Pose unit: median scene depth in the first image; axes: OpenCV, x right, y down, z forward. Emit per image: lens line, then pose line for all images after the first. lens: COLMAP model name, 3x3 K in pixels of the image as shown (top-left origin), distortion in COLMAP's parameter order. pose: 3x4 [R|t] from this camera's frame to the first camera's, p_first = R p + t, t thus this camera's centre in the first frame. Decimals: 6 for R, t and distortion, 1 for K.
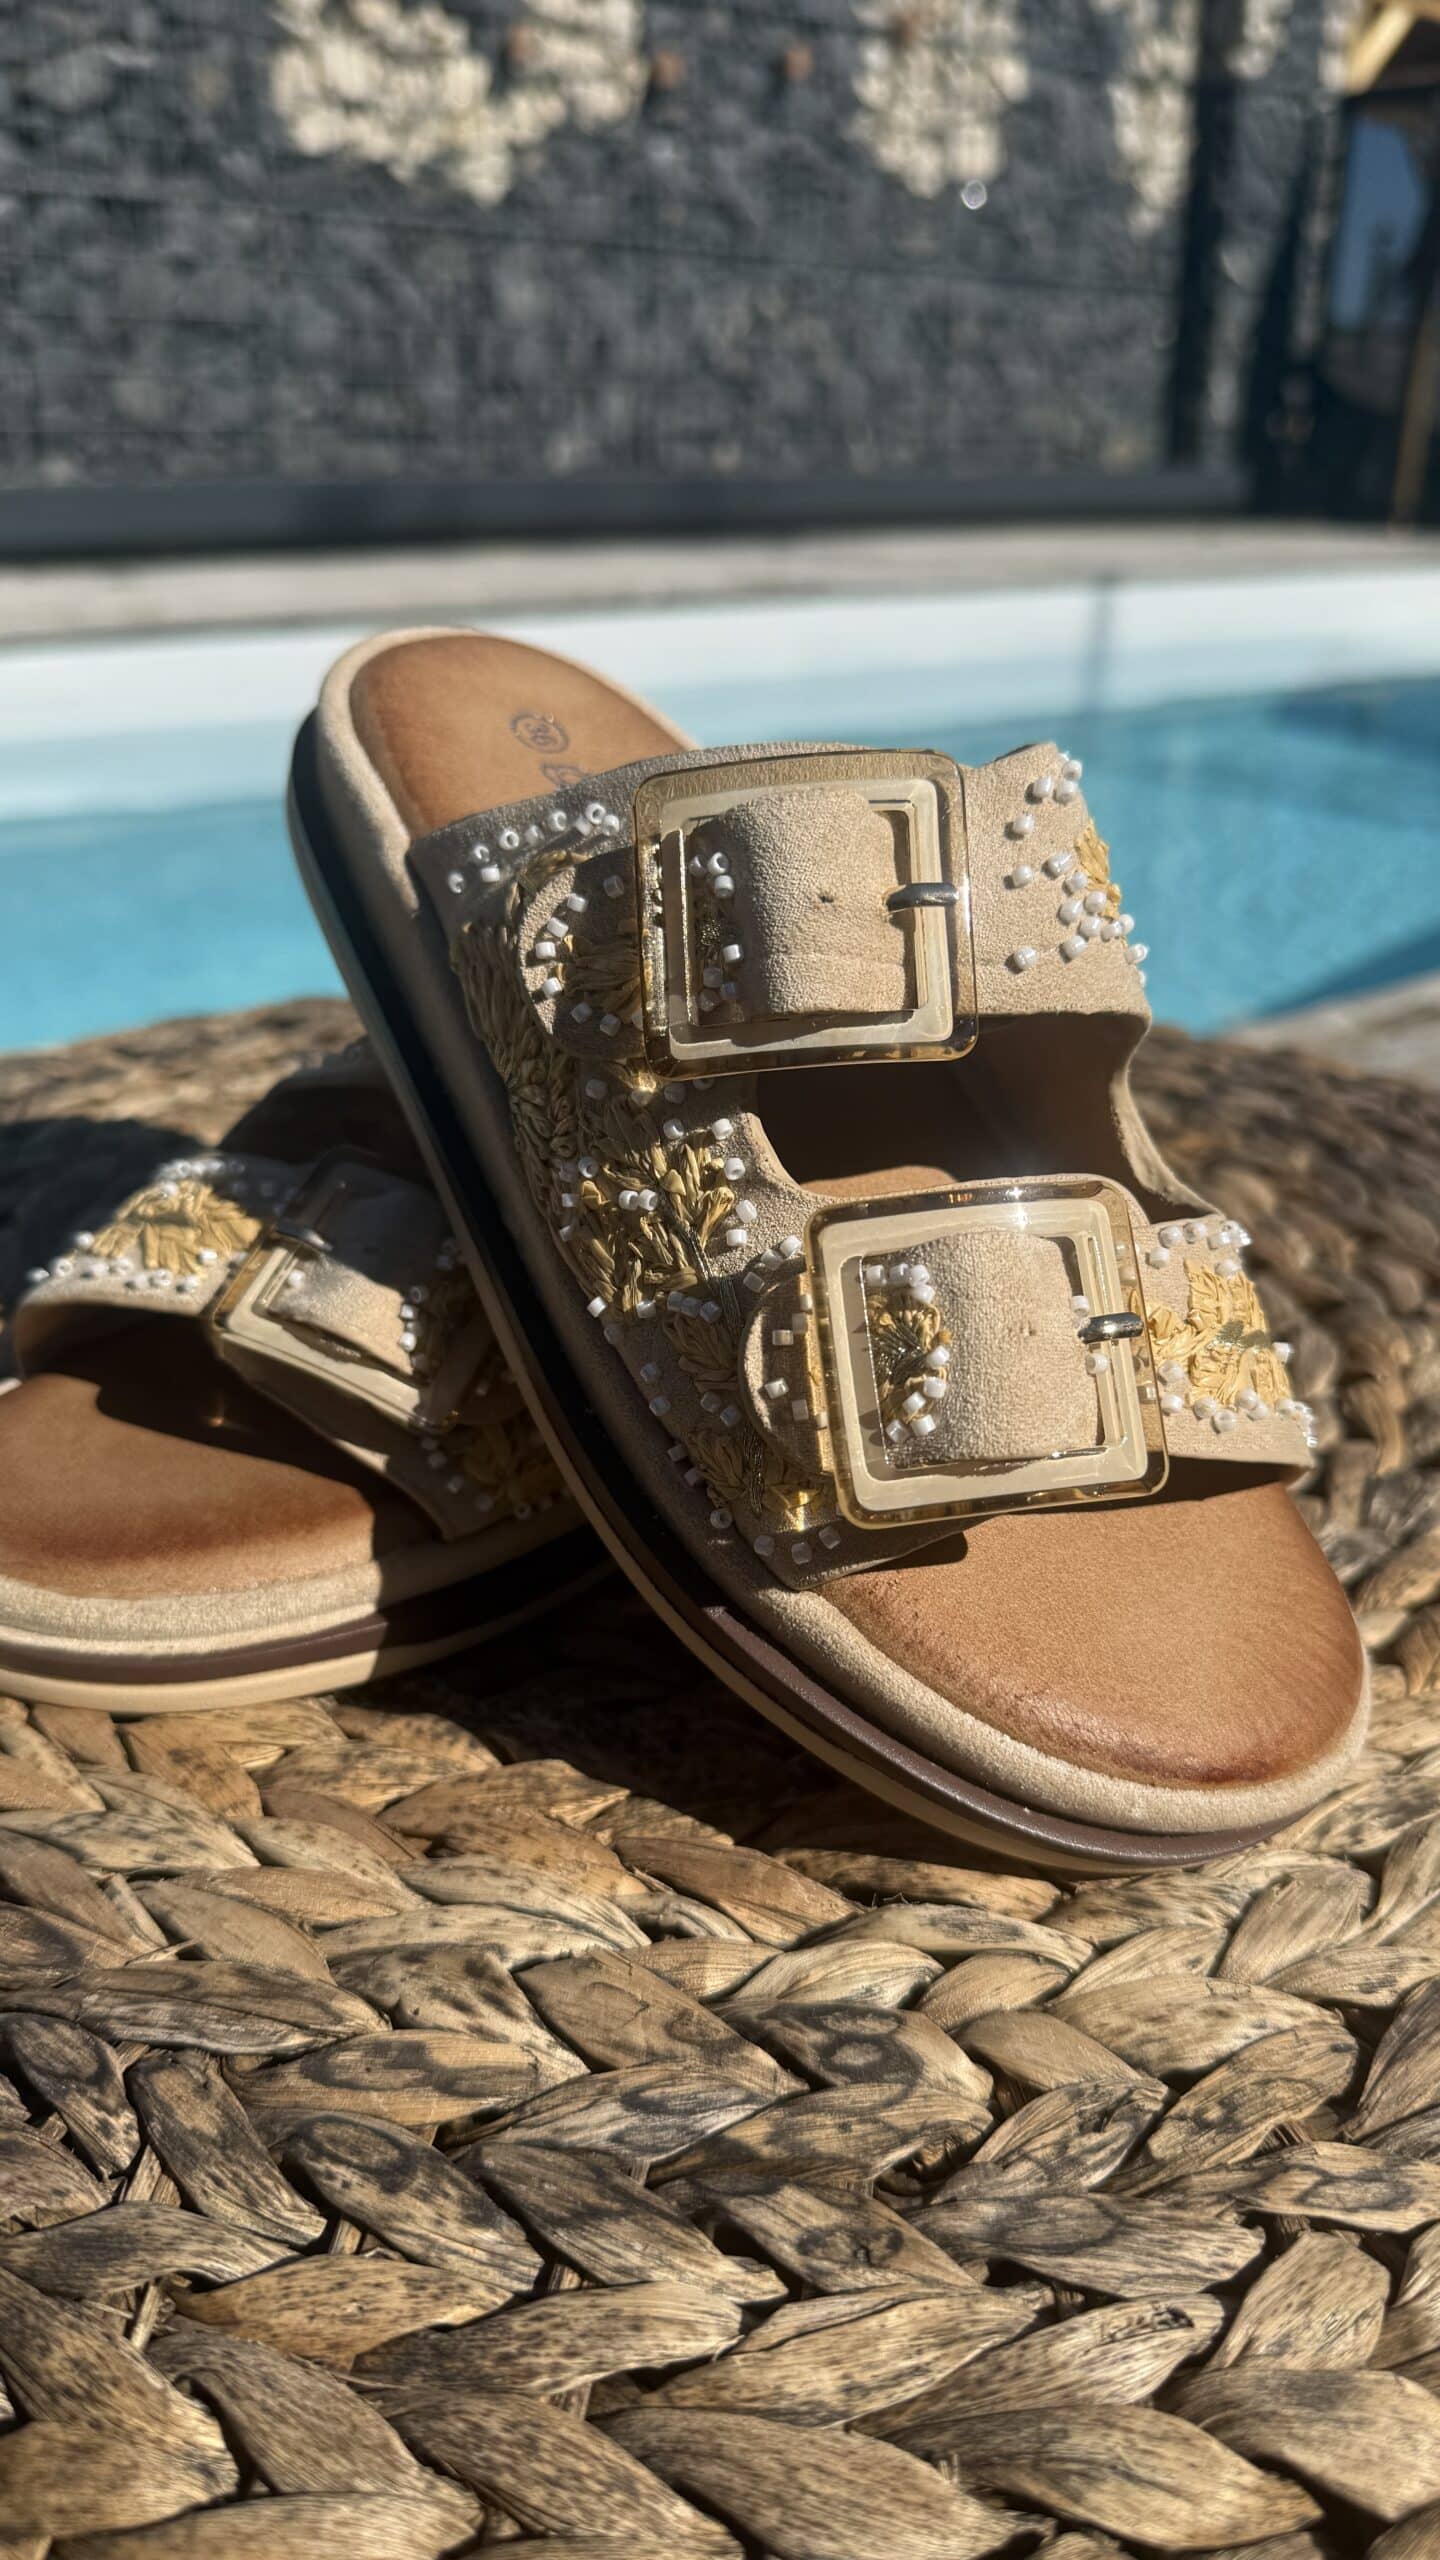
lens RADIAL K [[1972.1, 0, 765.8], [0, 1972.1, 1409.4], [0, 0, 1]] dist [-0.045449, 0.019092]
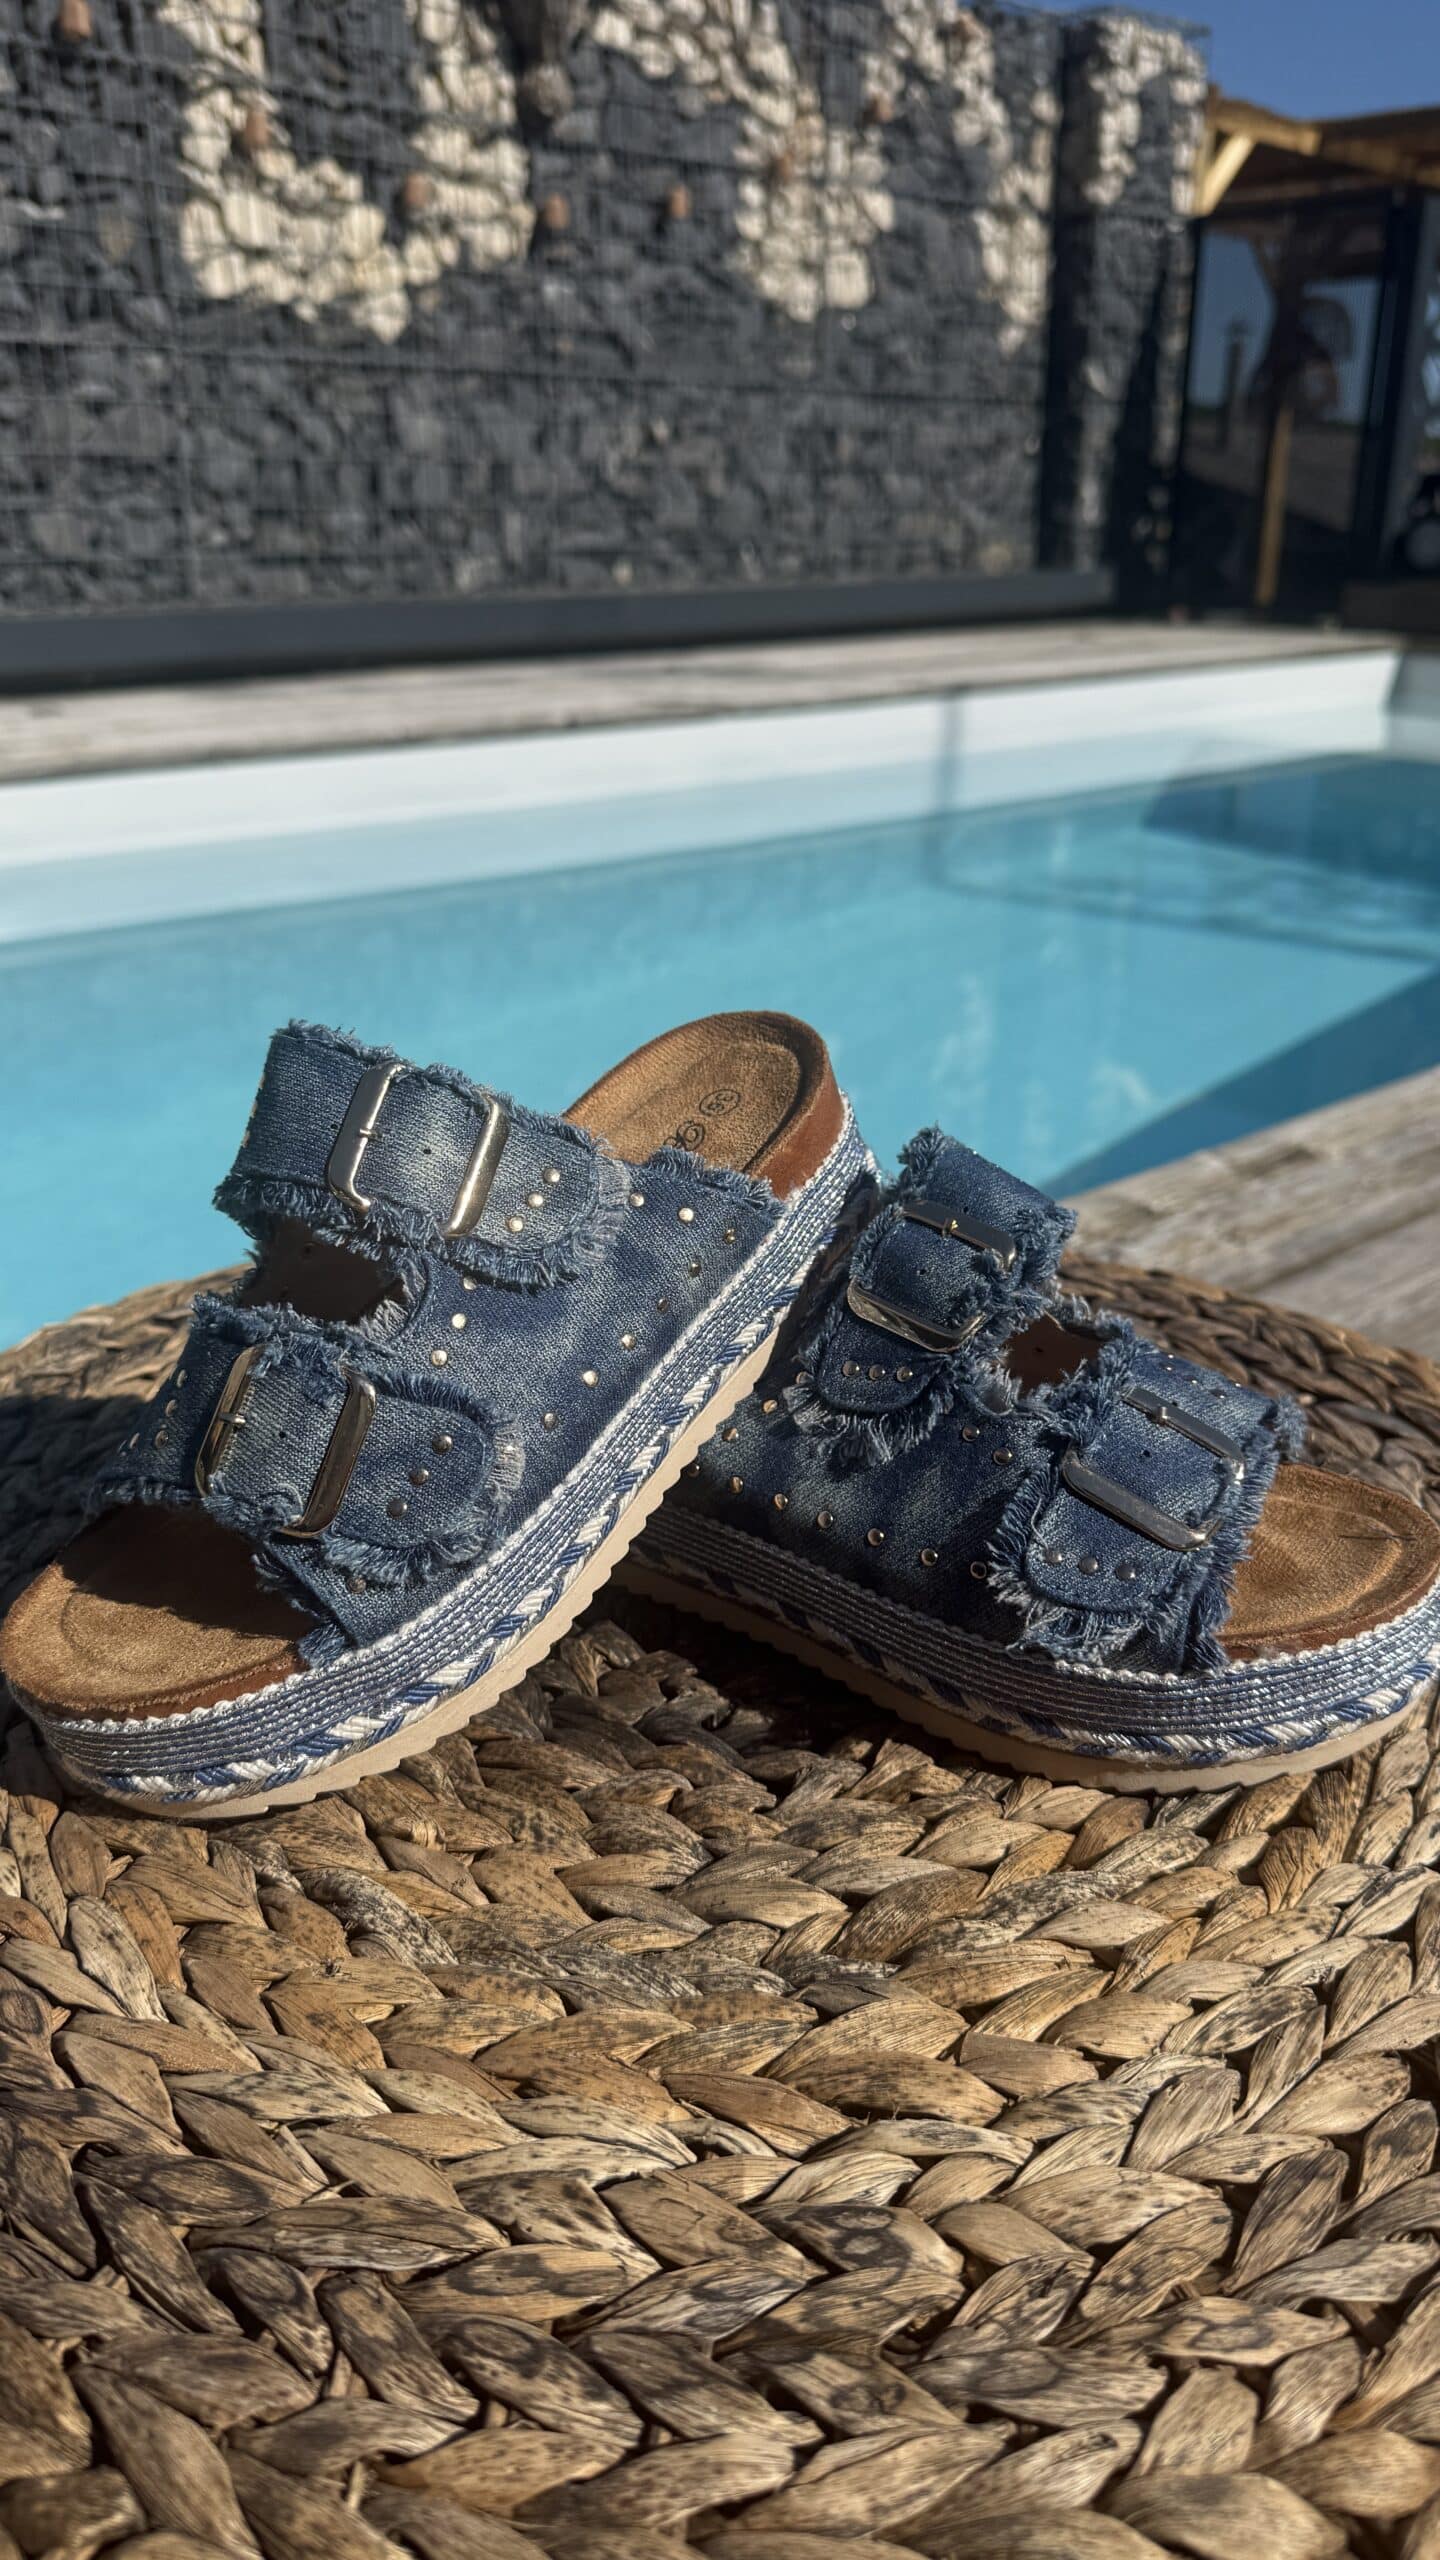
lens RADIAL K [[1972.1, 0, 773.3], [0, 1972.1, 1337.1], [0, 0, 1]] dist [-0.045449, 0.019092]
pose [[0.998255, -0.032120, 0.049559, -0.054860], [0.034872, 0.997839, -0.055697, -0.198619], [-0.047663, 0.057328, 0.997217, -0.330613]]
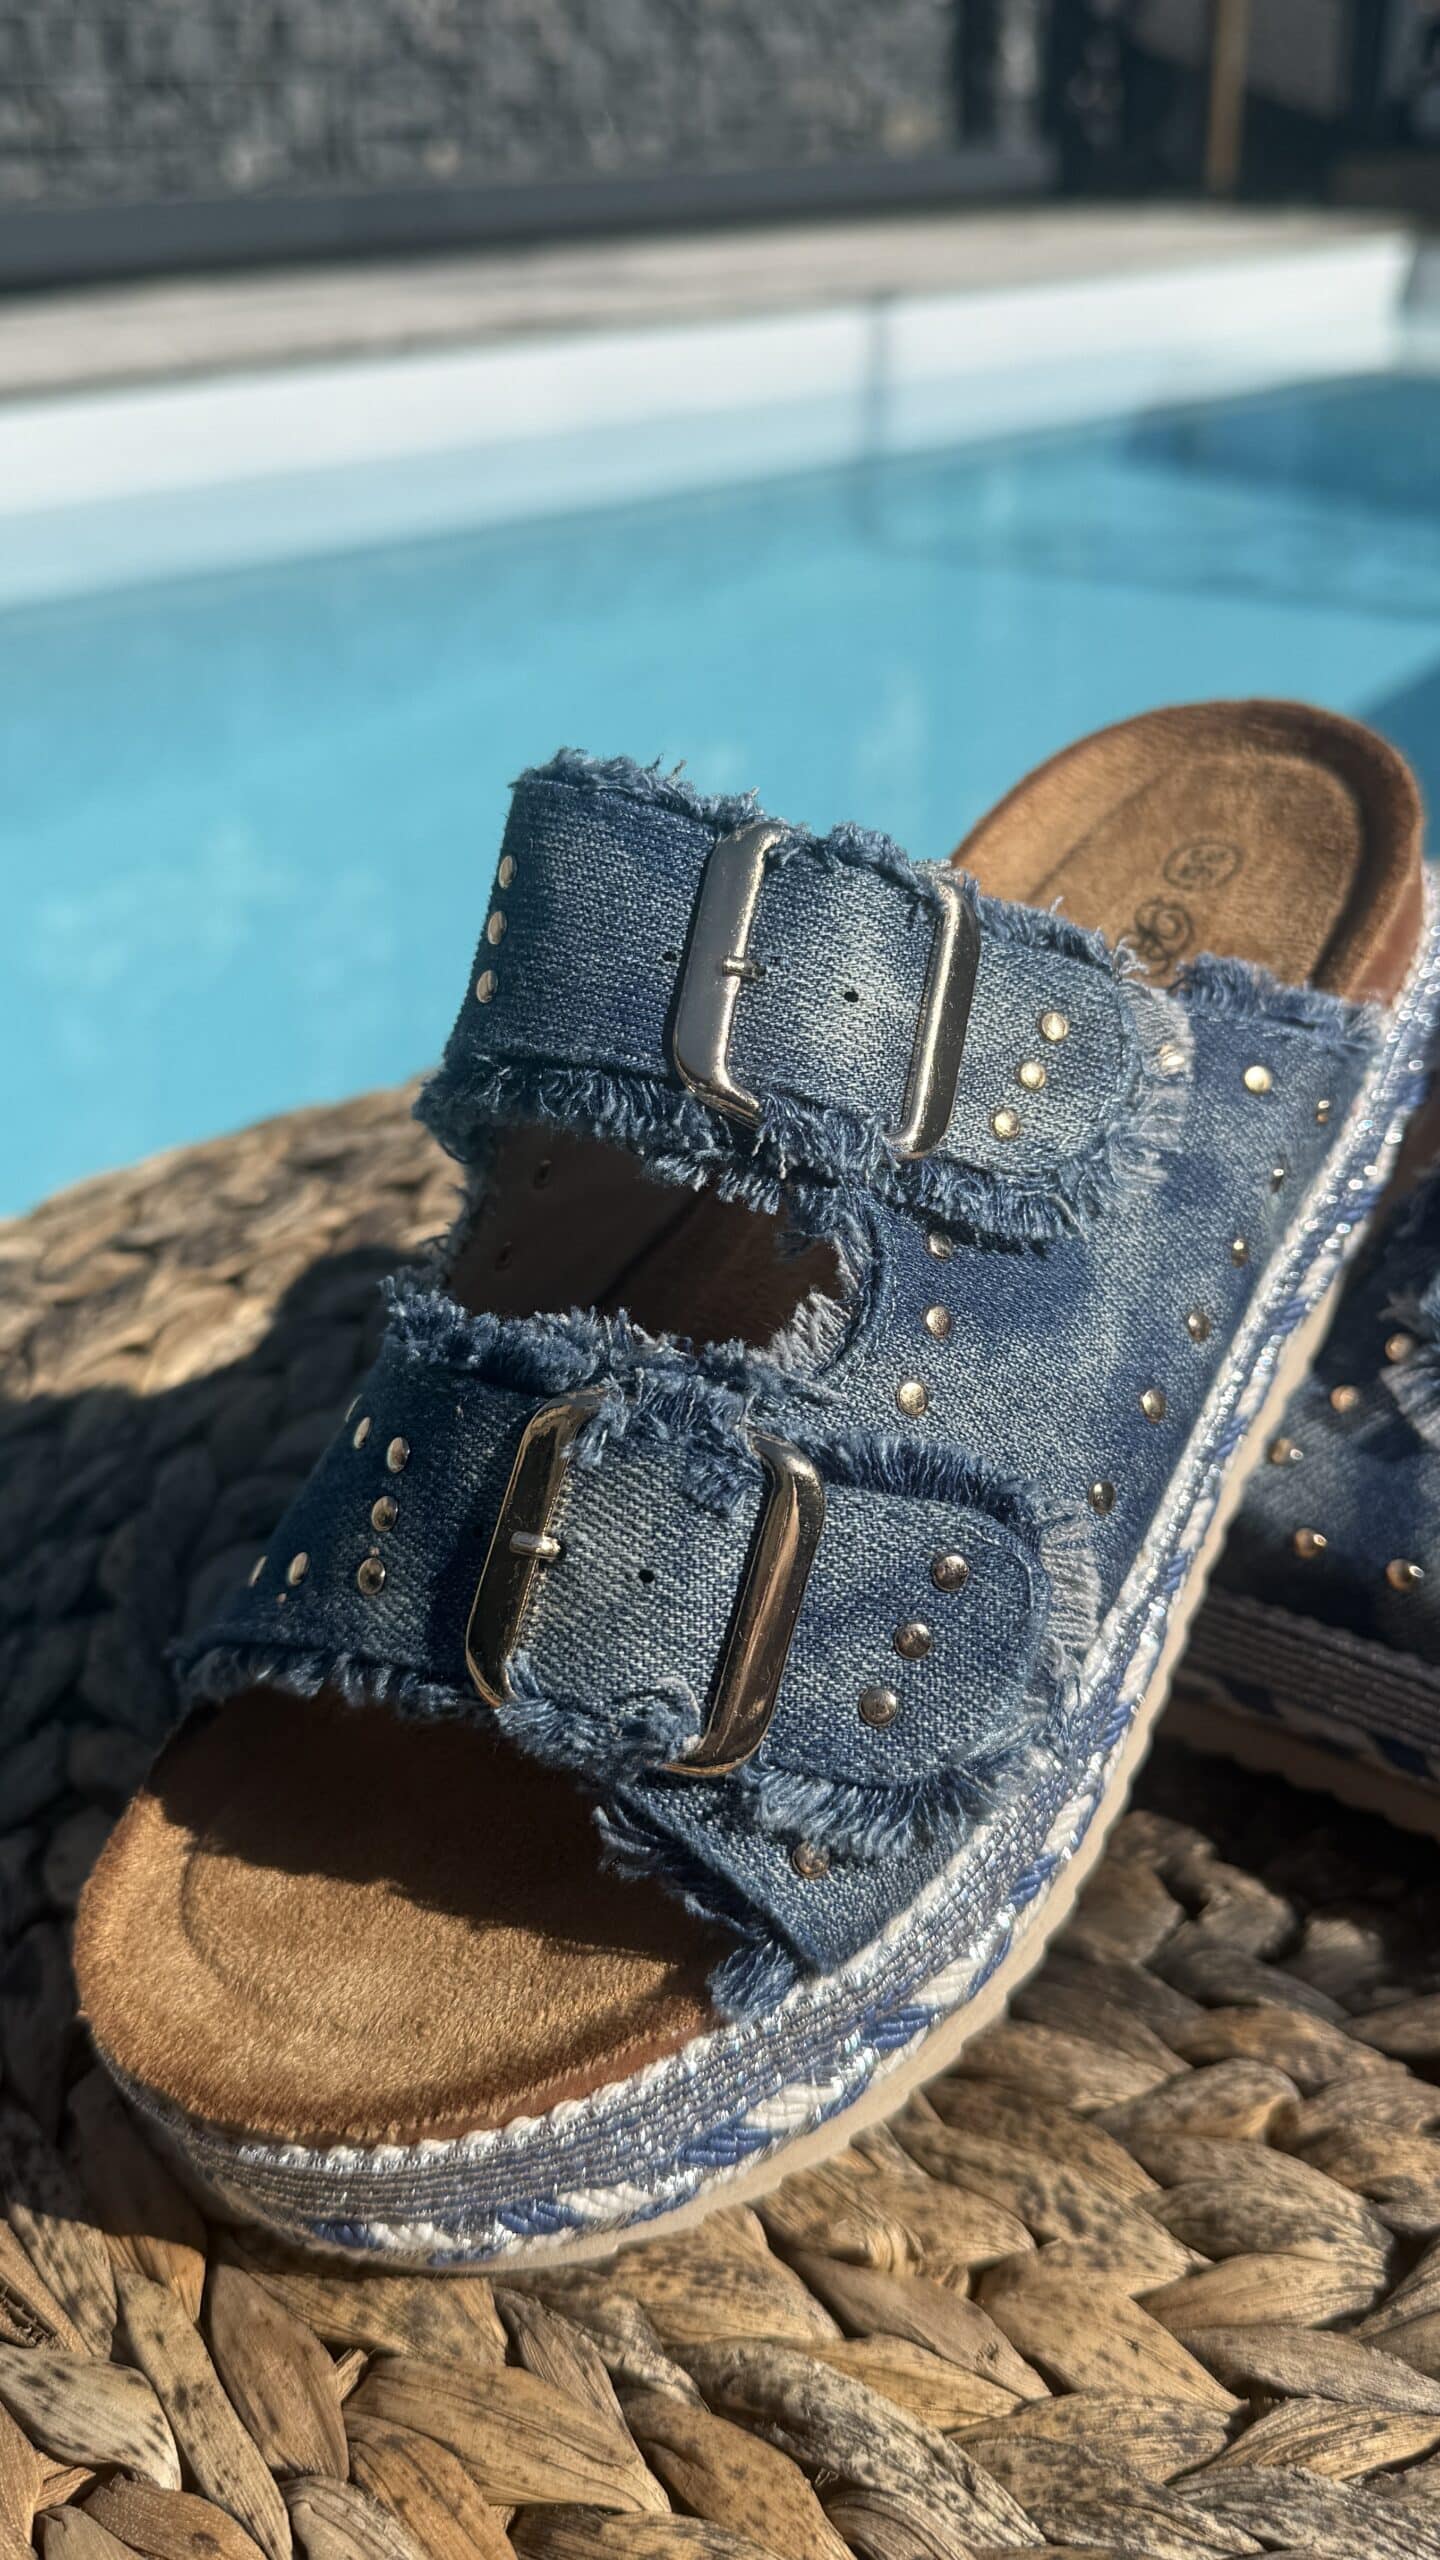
lens RADIAL K [[2368.1, 0, 791.7], [0, 2368.1, 1254.9], [0, 0, 1]] dist [-0.114767, 0.112304]
pose [[0.988704, -0.086852, 0.122148, -0.398435], [0.086197, 0.996221, 0.010650, -0.348259], [-0.122612, -0.000001, 0.992455, 0.269341]]
